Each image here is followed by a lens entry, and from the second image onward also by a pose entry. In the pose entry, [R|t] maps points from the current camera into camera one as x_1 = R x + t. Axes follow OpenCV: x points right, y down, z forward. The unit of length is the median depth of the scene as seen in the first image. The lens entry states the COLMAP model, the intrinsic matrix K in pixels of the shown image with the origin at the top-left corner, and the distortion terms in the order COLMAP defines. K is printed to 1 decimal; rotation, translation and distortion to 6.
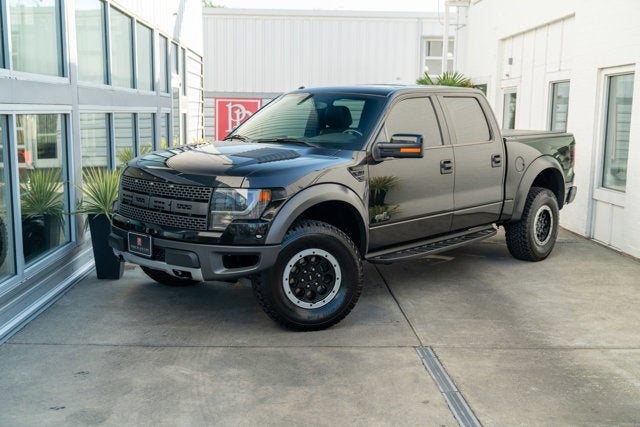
lens RADIAL K [[714.5, 0, 320.9], [0, 714.5, 216.9], [0, 0, 1]] dist [0.012474, 0.000000]
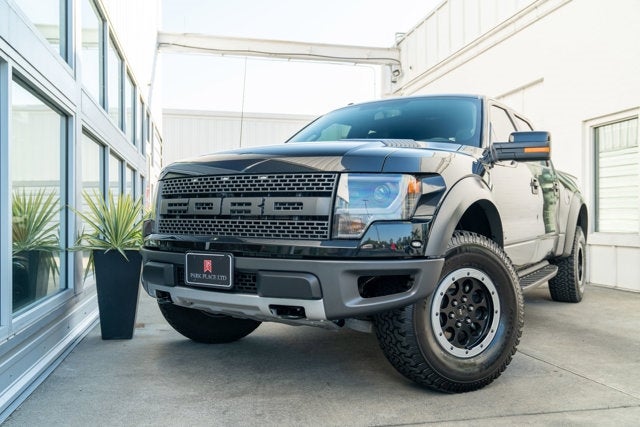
lens RADIAL K [[554.0, 0, 321.8], [0, 554.0, 214.1], [0, 0, 1]] dist [-0.002791, 0.013108]
pose [[0.983685, -0.008566, 0.179697, -0.238108], [0.036177, 0.987880, -0.150942, 0.066530], [-0.176226, 0.154980, 0.972073, 0.479353]]
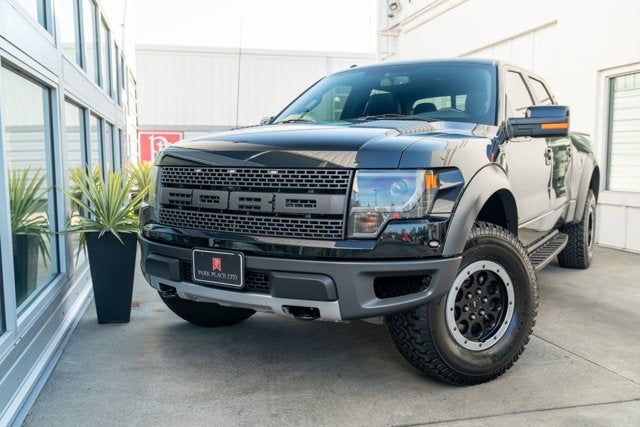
lens RADIAL K [[597.1, 0, 320.2], [0, 597.1, 216.9], [0, 0, 1]] dist [0.007710, 0.000000]
pose [[0.979382, -0.035888, 0.198803, -0.263207], [0.045027, 0.998118, -0.041640, 0.019126], [-0.196934, 0.049733, 0.979155, 0.461524]]
